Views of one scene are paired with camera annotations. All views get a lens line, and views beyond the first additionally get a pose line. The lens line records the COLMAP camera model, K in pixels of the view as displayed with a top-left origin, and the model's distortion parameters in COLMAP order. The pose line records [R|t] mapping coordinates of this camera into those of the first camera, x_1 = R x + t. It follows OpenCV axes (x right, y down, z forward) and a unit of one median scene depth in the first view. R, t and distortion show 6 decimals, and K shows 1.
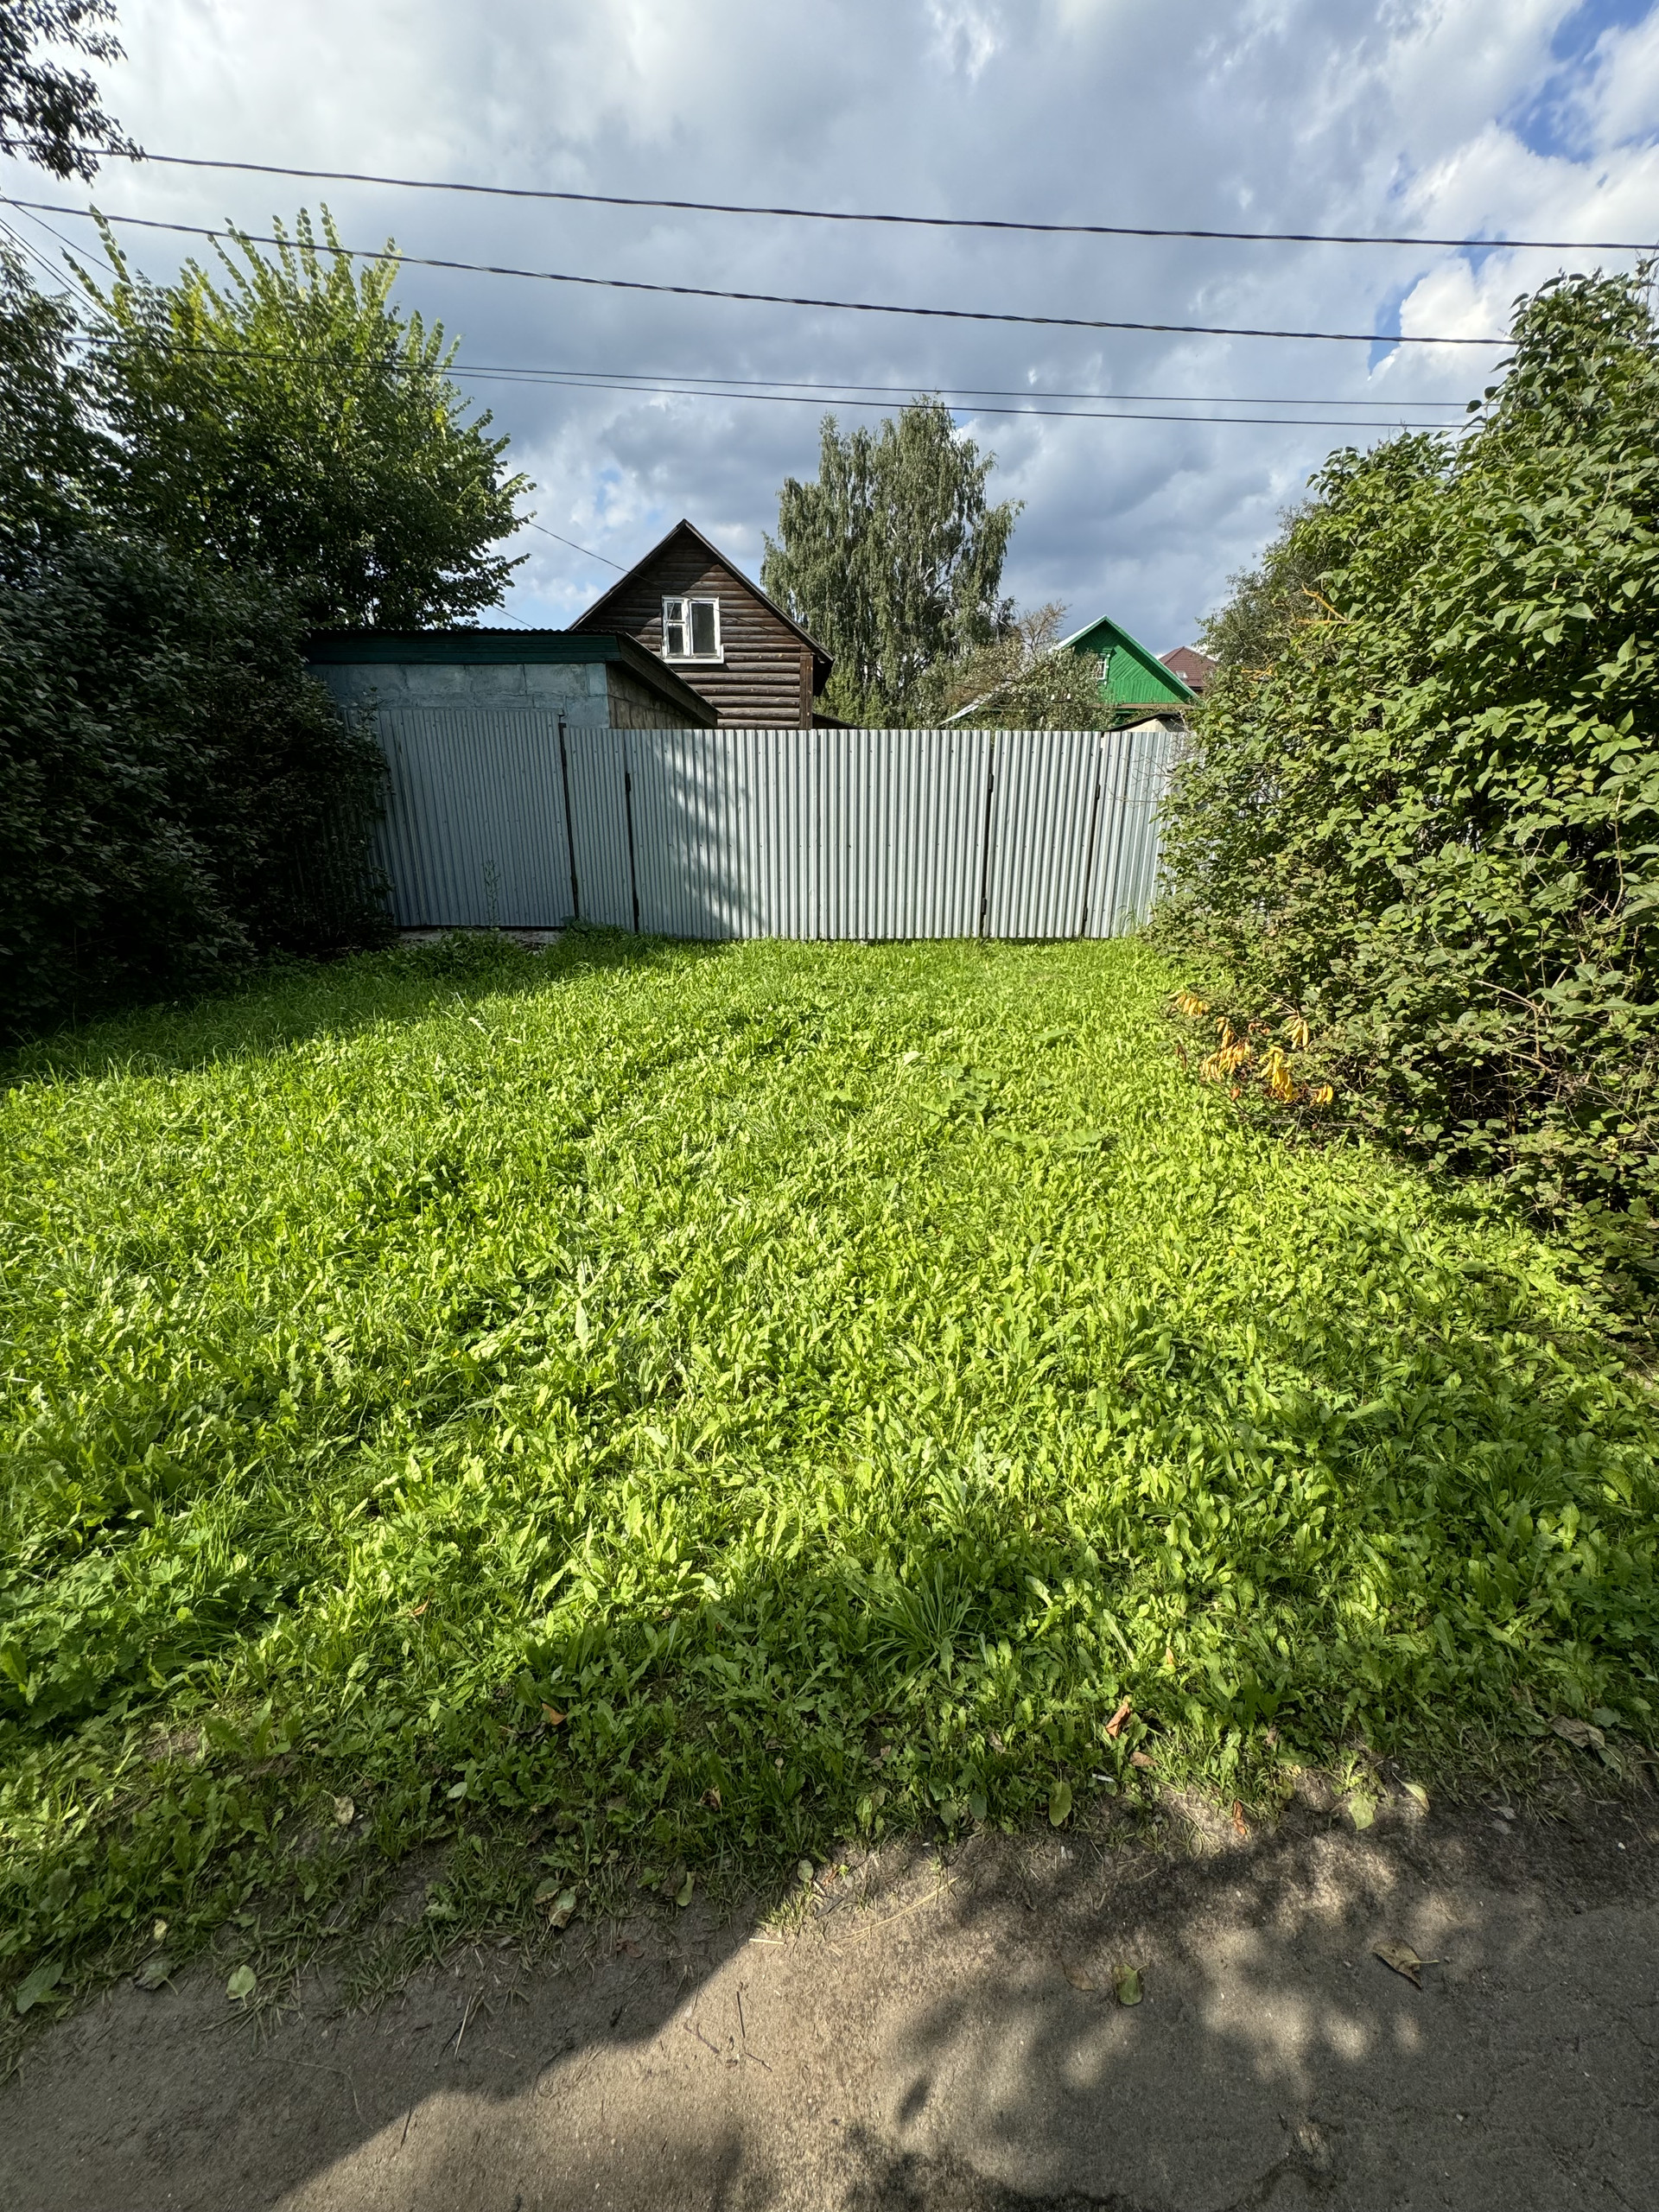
lens RADIAL K [[888.0, 0, 829.5], [0, 888.0, 1106.0], [0, 0, 1]] dist [-0.001544, 0.000254]
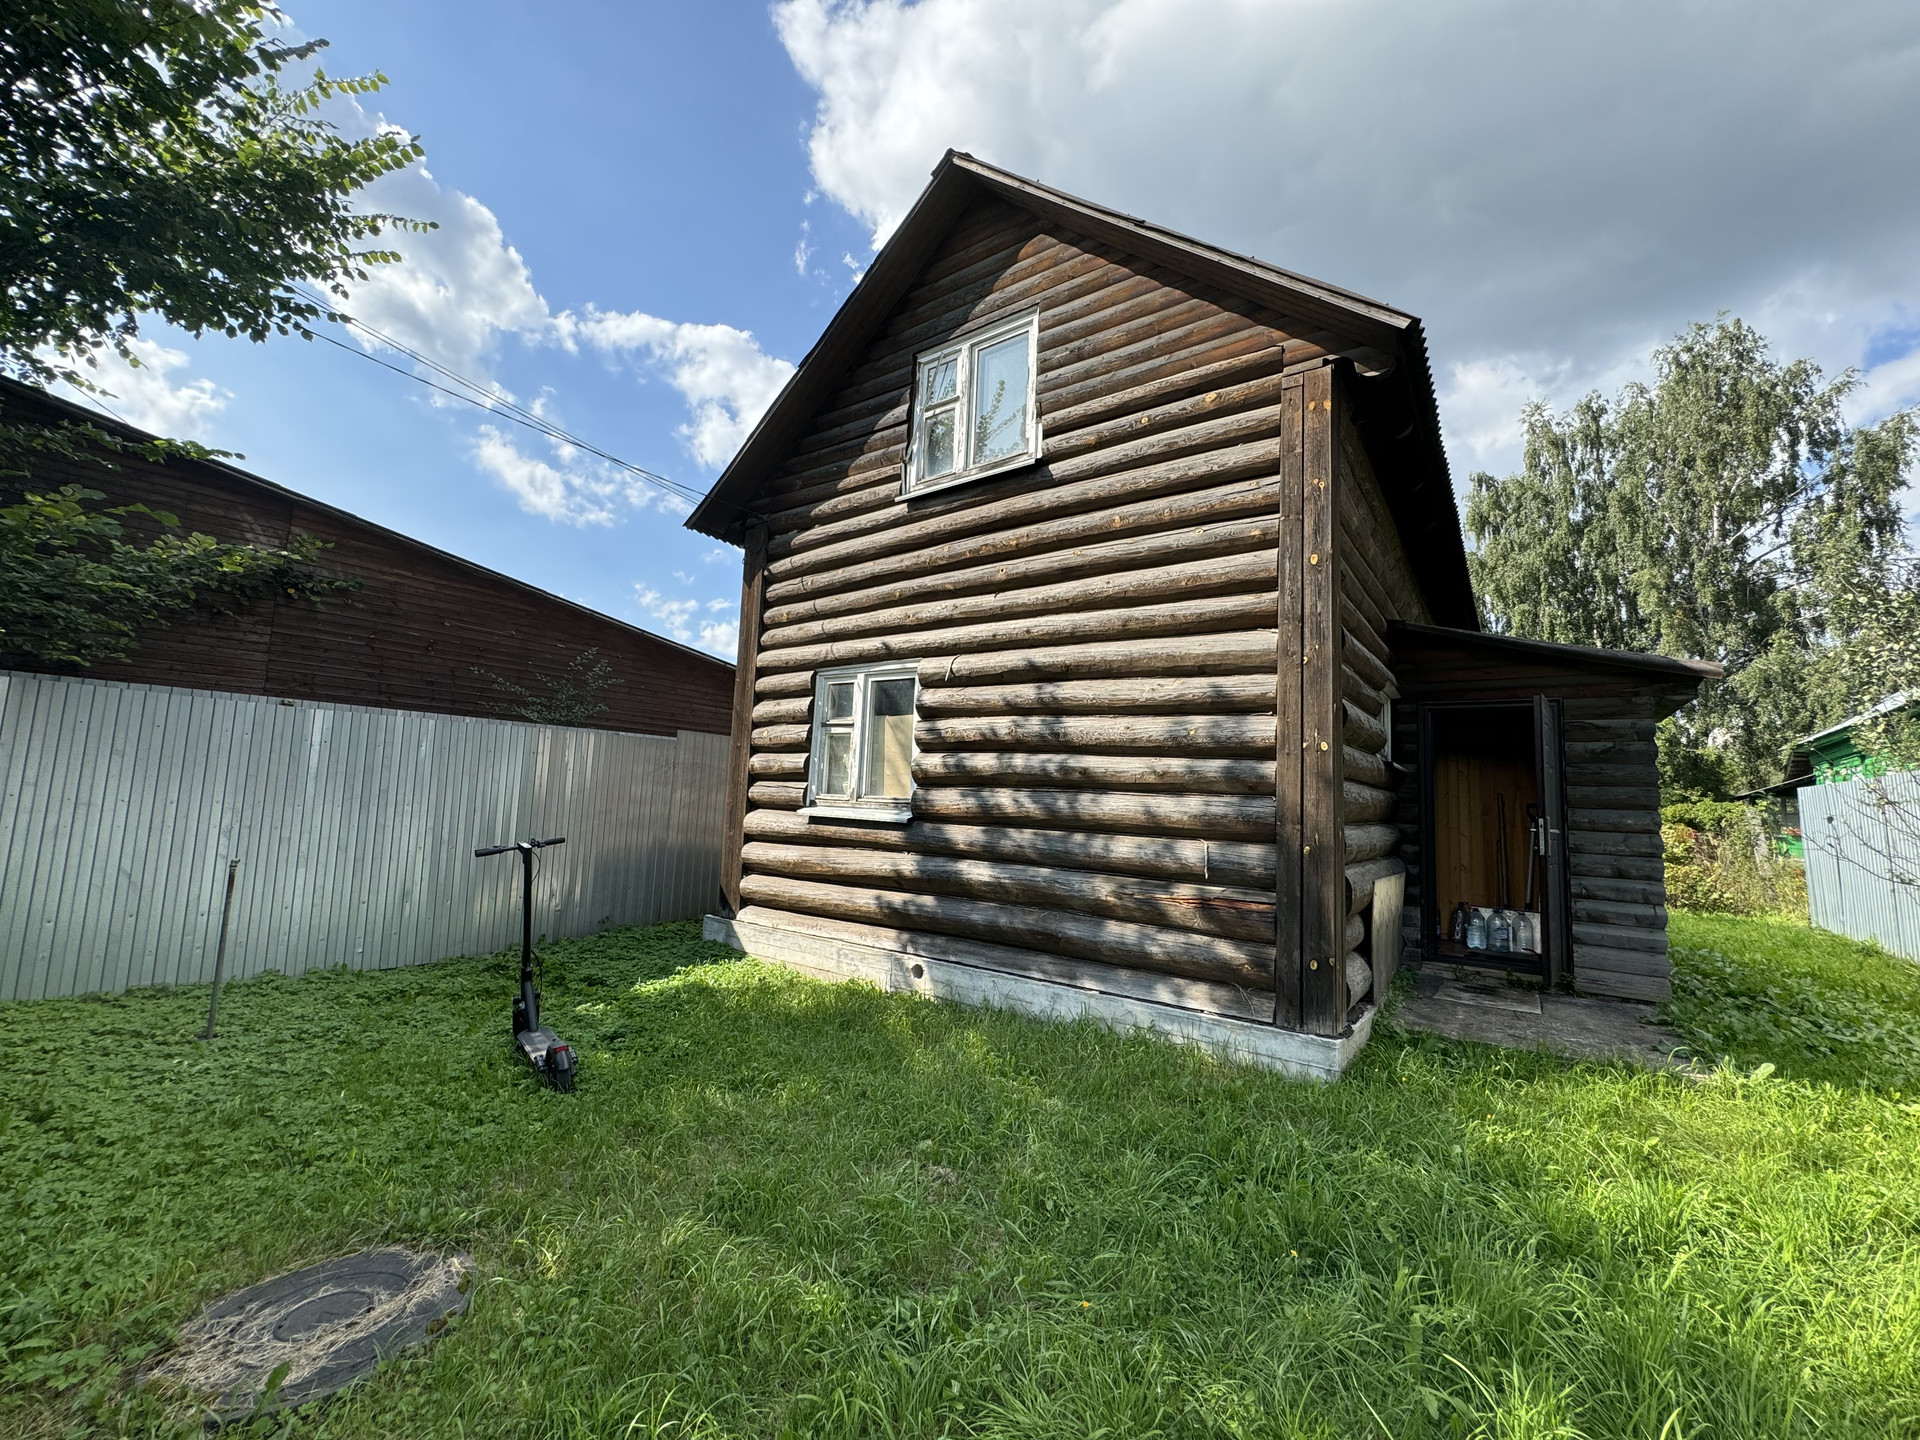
lens RADIAL K [[770.7, 0, 954.5], [0, 770.7, 719.8], [0, 0, 1]] dist [-0.001544, 0.000254]
pose [[0.779323, -0.038351, -0.625448, 0.184079], [-0.254940, 0.892378, -0.372380, -1.698207], [0.572417, 0.449656, 0.685674, 4.700190]]
